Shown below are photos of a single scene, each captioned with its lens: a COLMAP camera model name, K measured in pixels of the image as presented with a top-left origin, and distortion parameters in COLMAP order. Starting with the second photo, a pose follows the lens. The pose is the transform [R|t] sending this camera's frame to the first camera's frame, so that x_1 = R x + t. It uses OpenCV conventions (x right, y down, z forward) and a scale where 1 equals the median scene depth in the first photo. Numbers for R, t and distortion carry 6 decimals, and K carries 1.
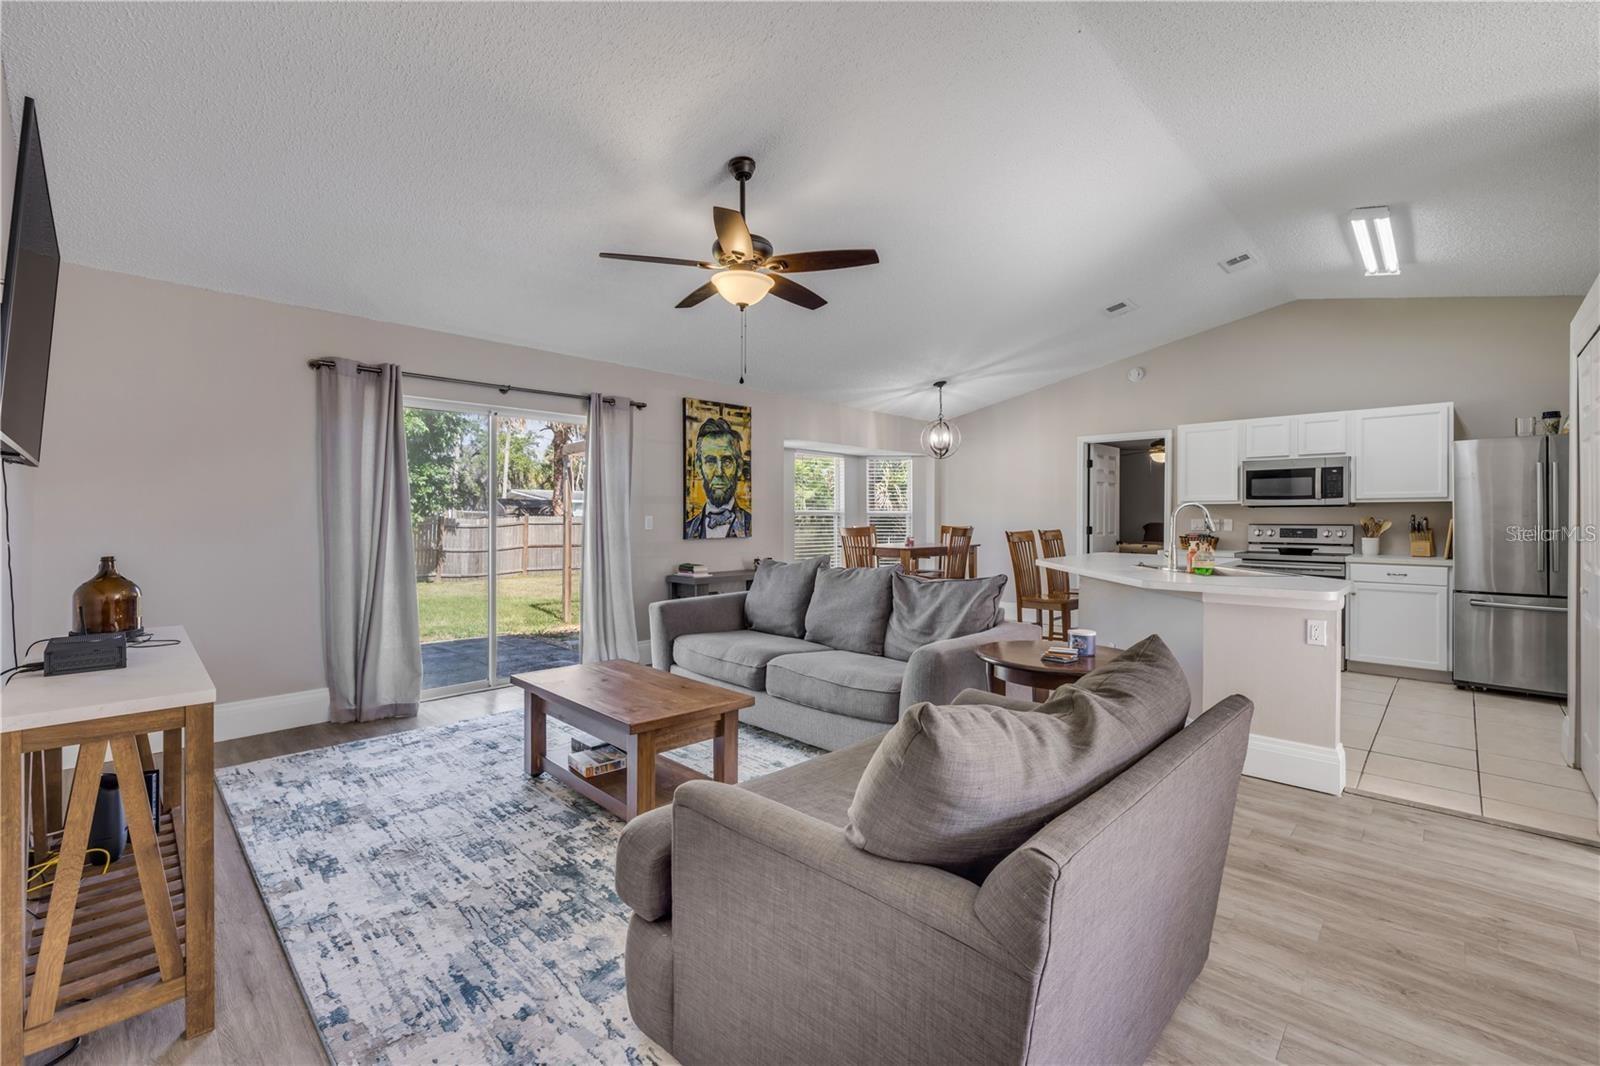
lens RADIAL K [[679.1, 0, 790.5], [0, 679.1, 518.5], [0, 0, 1]] dist [-0.007188, 0.001302]
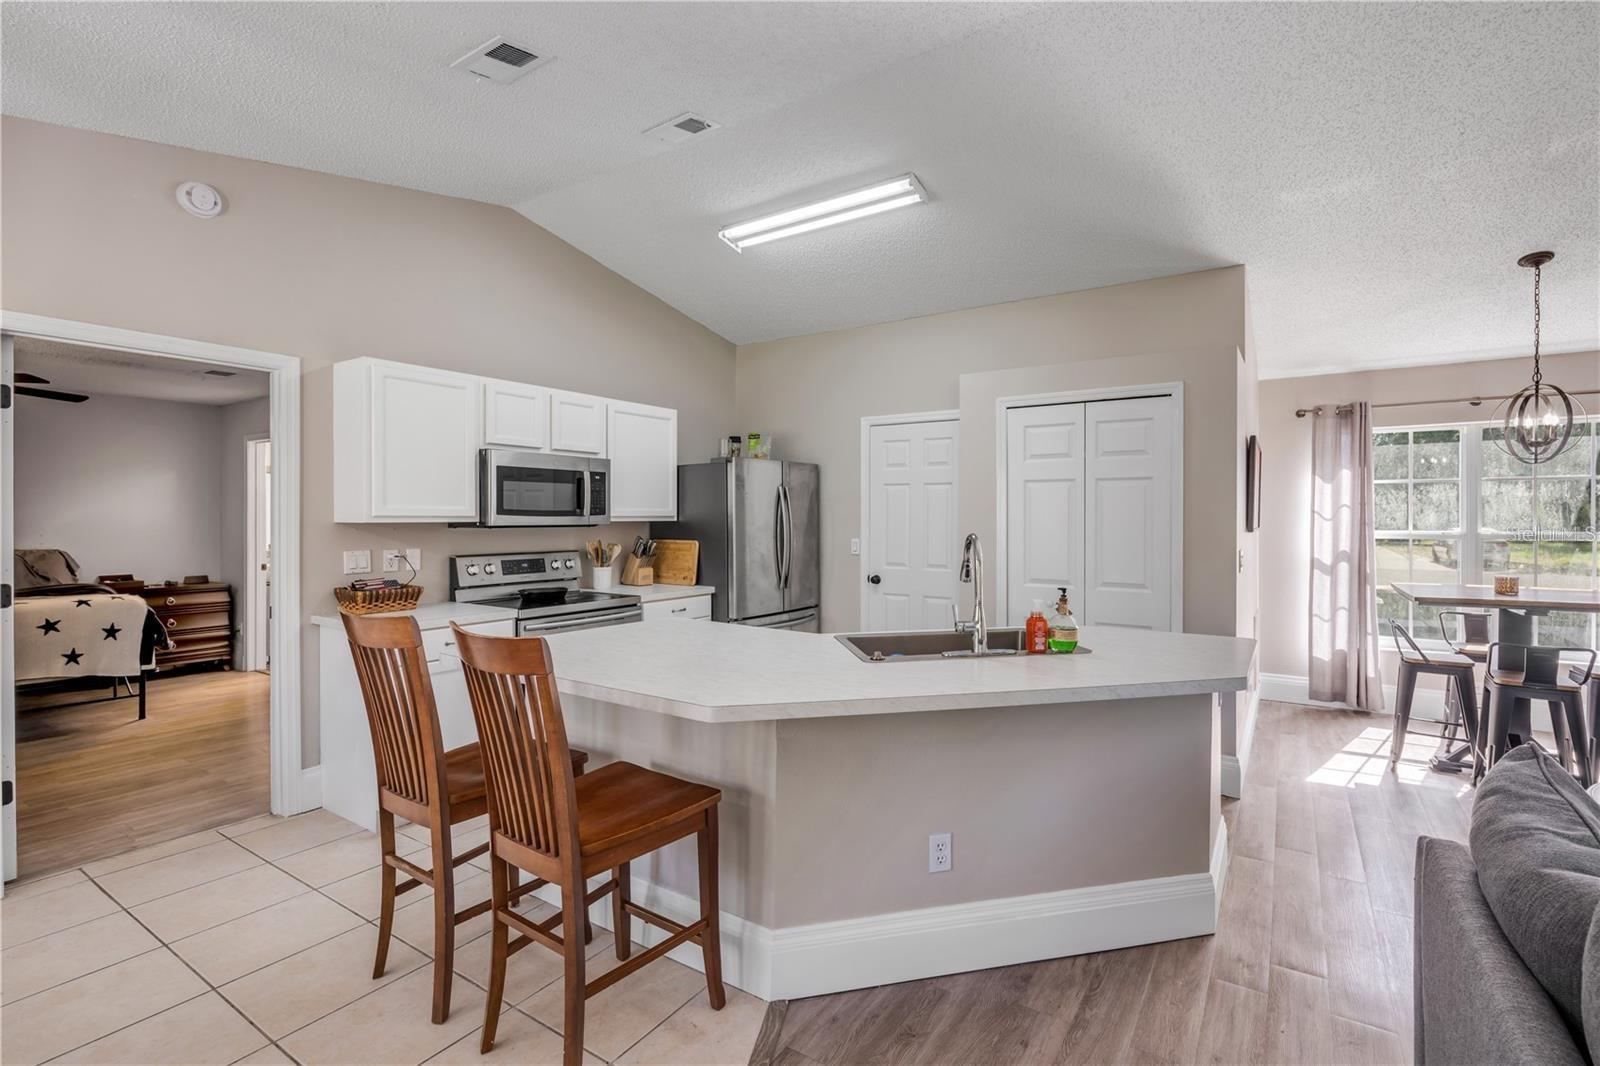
lens RADIAL K [[679.1, 0, 842.6], [0, 679.1, 518.9], [0, 0, 1]] dist [-0.007188, 0.001302]
pose [[-0.239445, -0.006562, 0.970888, 0.041786], [0.001422, 0.999974, 0.007110, -0.030409], [-0.970909, 0.003083, -0.239430, 0.911794]]
